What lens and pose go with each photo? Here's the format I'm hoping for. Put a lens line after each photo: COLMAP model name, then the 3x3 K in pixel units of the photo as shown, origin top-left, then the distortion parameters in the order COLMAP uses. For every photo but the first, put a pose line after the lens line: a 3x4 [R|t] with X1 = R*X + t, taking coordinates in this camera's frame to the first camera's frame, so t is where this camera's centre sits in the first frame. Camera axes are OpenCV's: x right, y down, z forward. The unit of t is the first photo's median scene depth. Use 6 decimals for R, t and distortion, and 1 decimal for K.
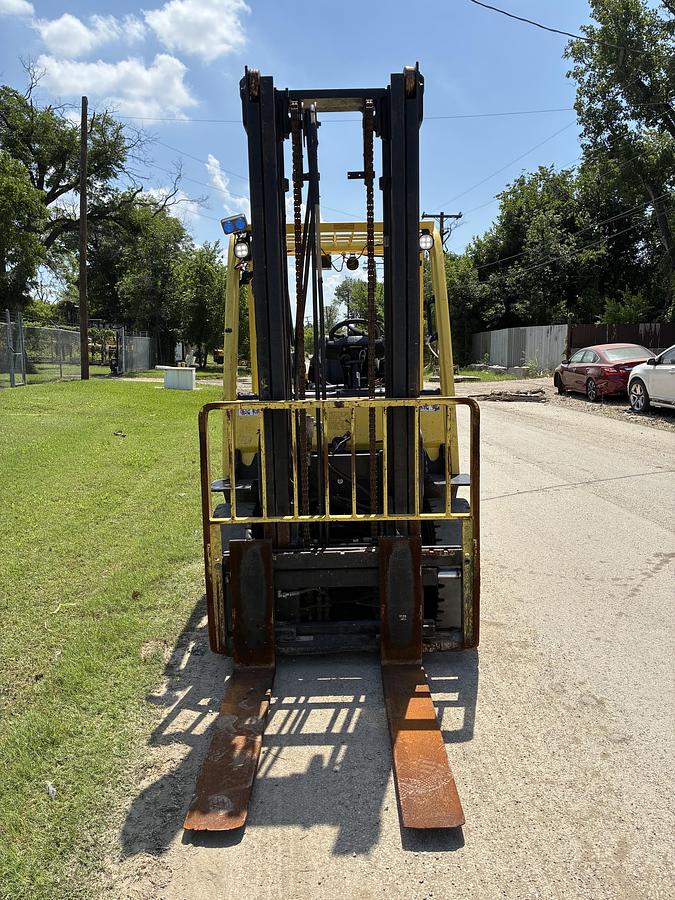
lens RADIAL K [[681.3, 0, 337.0], [0, 681.3, 450.1], [0, 0, 1]] dist [0.044284, -0.057333]
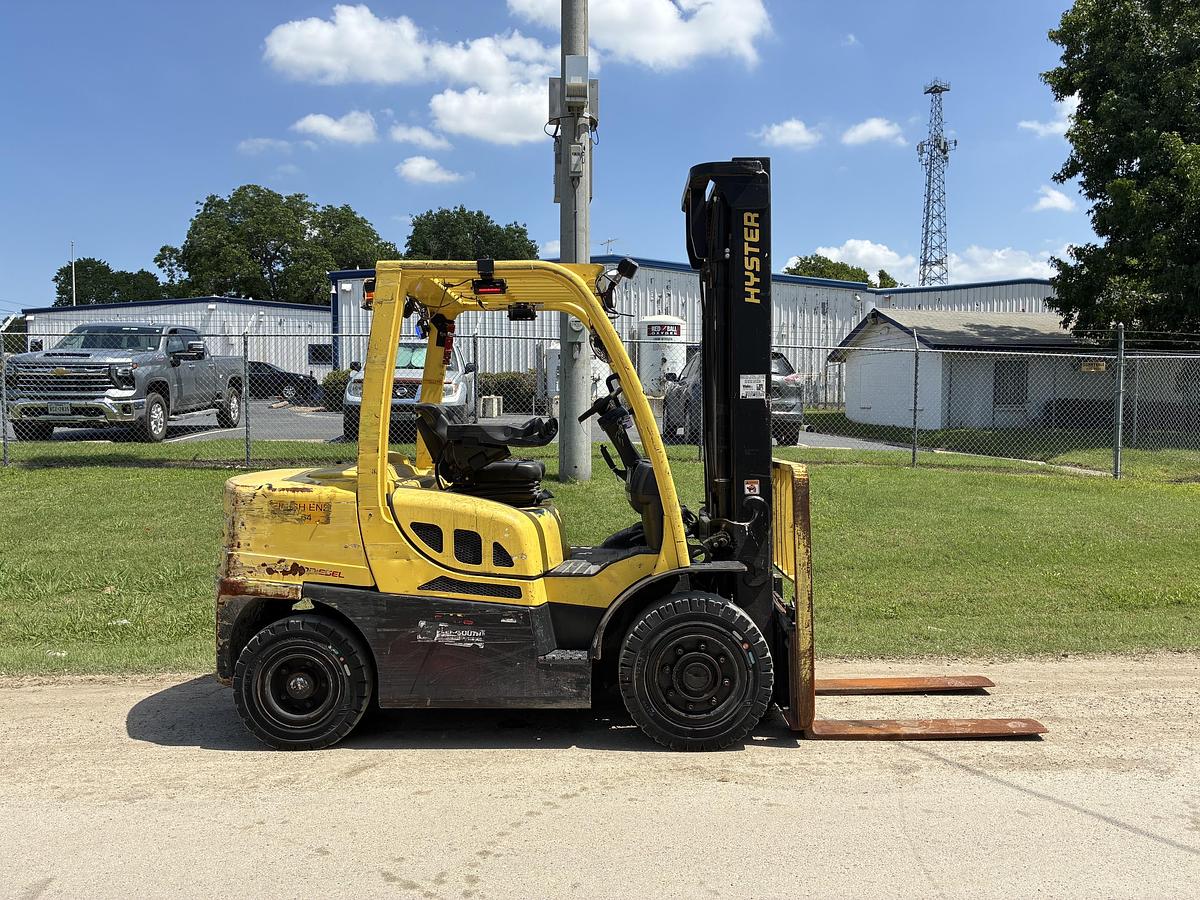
lens RADIAL K [[908.4, 0, 606.1], [0, 908.4, 447.9], [0, 0, 1]] dist [0.044284, -0.057333]
pose [[-0.000163, 0.056830, -0.998384, 1.341674], [-0.150064, 0.987077, 0.056211, -0.229817], [0.988676, 0.149831, 0.008367, 1.307002]]
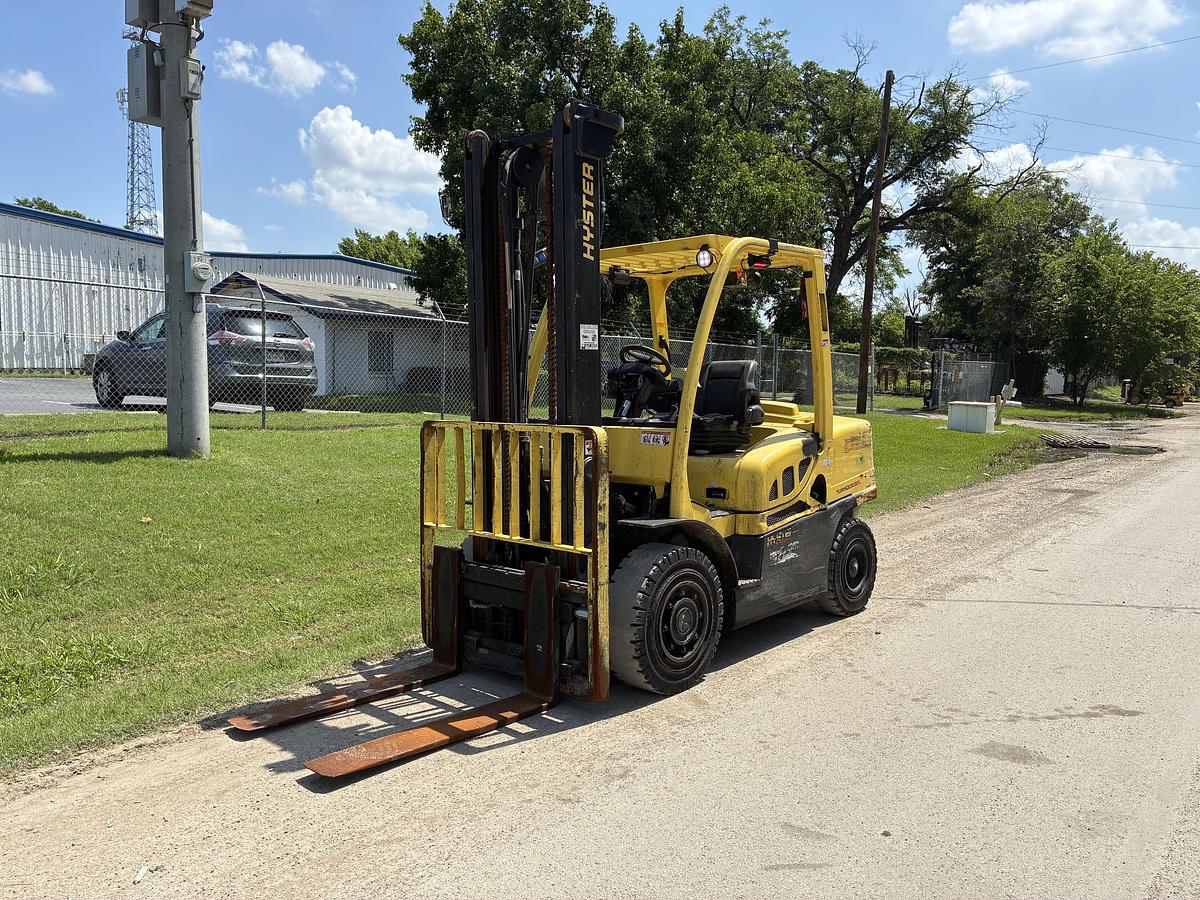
lens RADIAL K [[908.4, 0, 603.2], [0, 908.4, 442.3], [0, 0, 1]] dist [0.044284, -0.057333]
pose [[0.735239, 0.061894, -0.674976, 0.945171], [-0.111793, 0.993257, -0.030694, -0.016810], [0.668525, 0.098025, 0.737201, 0.063839]]
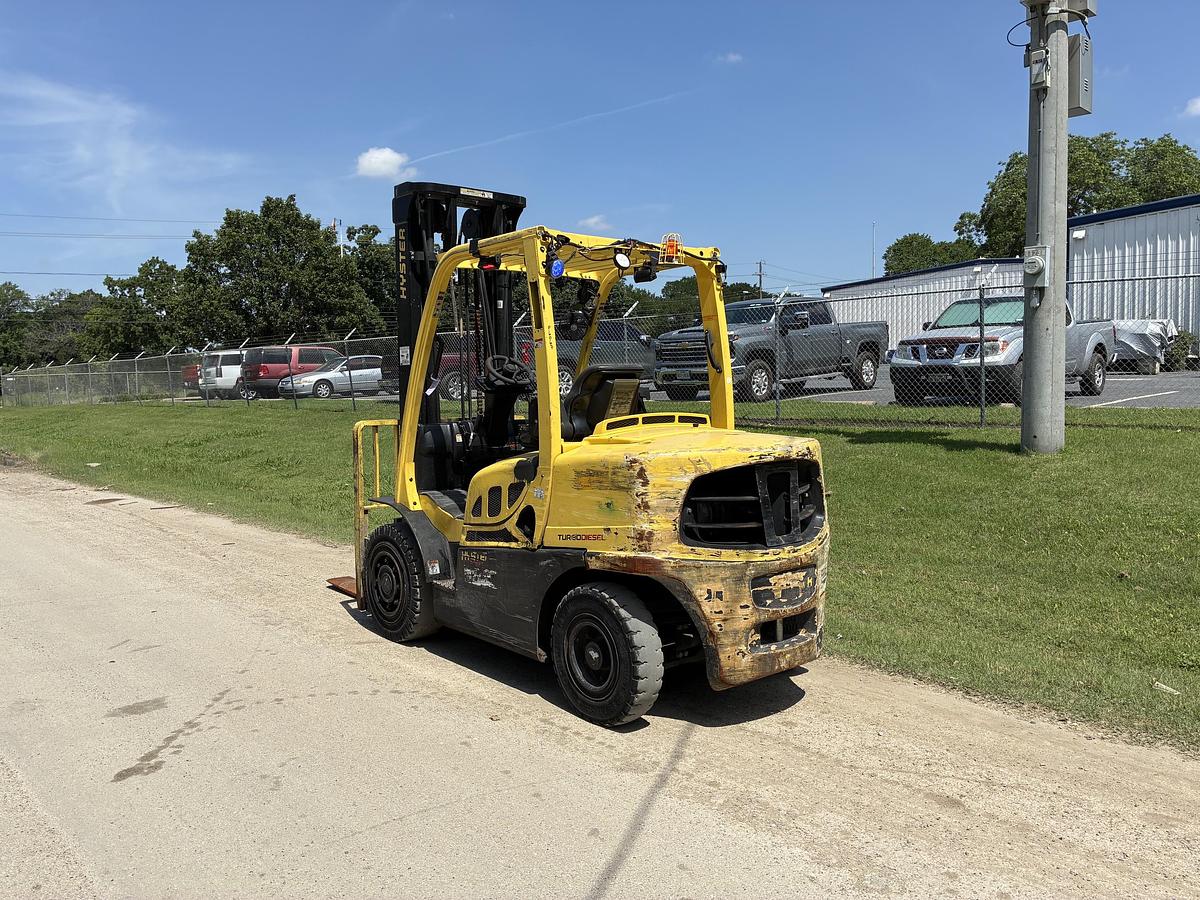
lens RADIAL K [[908.4, 0, 603.7], [0, 908.4, 442.5], [0, 0, 1]] dist [0.044284, -0.057333]
pose [[-0.765147, 0.071854, -0.639833, 0.892336], [-0.070526, 0.978420, 0.194216, -0.381160], [0.639981, 0.193729, -0.743568, 2.398609]]
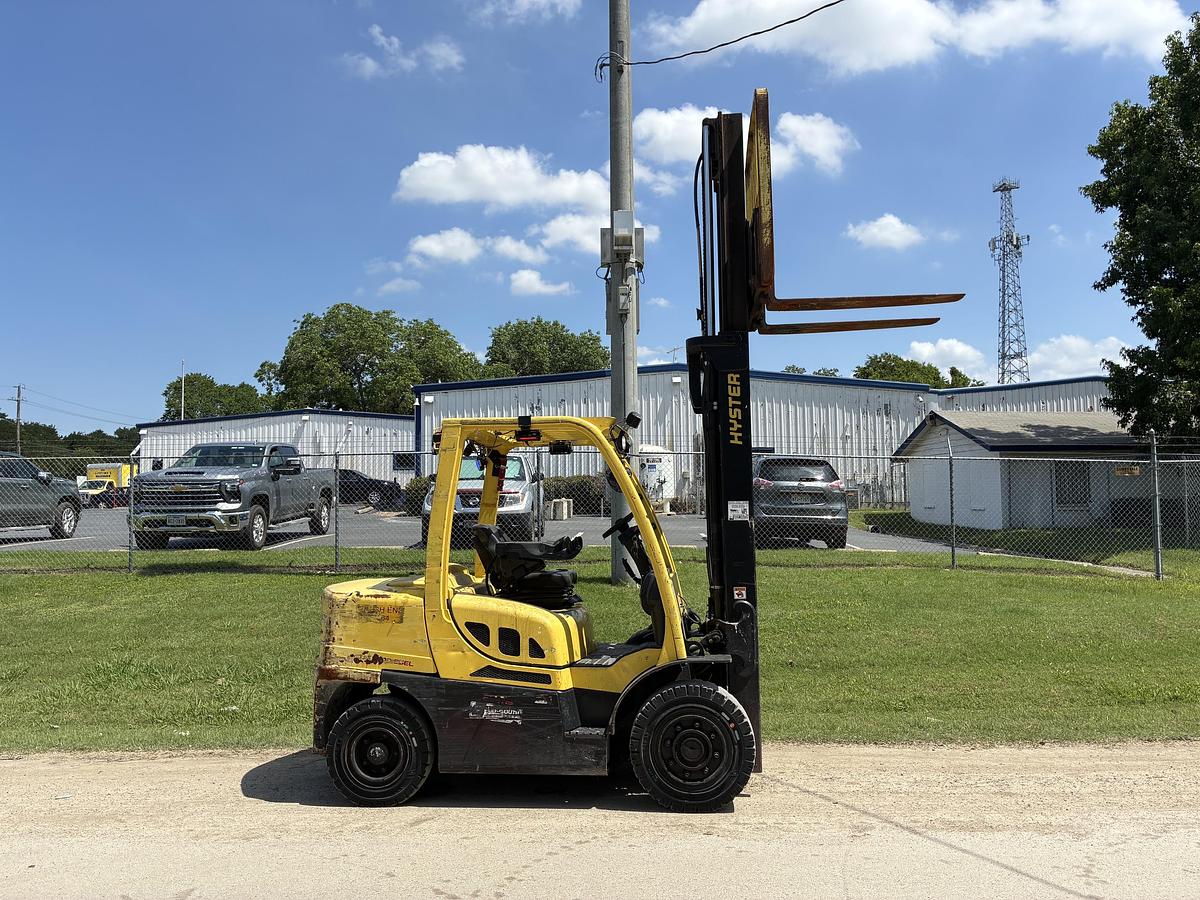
lens RADIAL K [[908.4, 0, 604.8], [0, 908.4, 444.9], [0, 0, 1]] dist [0.044284, -0.057333]
pose [[-0.086019, -0.053457, -0.994858, 1.658111], [-0.137758, 0.989606, -0.041263, -0.288767], [0.986724, 0.133501, -0.092489, 1.408325]]
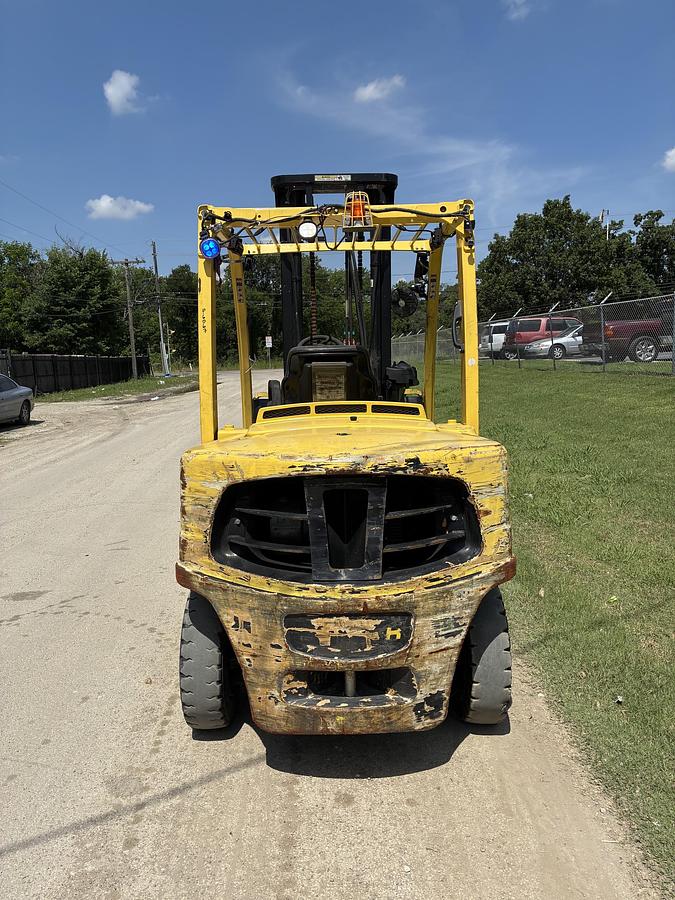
lens RADIAL K [[681.3, 0, 337.9], [0, 681.3, 447.7], [0, 0, 1]] dist [0.044284, -0.057333]
pose [[-0.999123, 0.041662, 0.004193, 0.001081], [0.041107, 0.956878, 0.287567, -0.369591], [0.007969, 0.287487, -0.957751, 2.326271]]
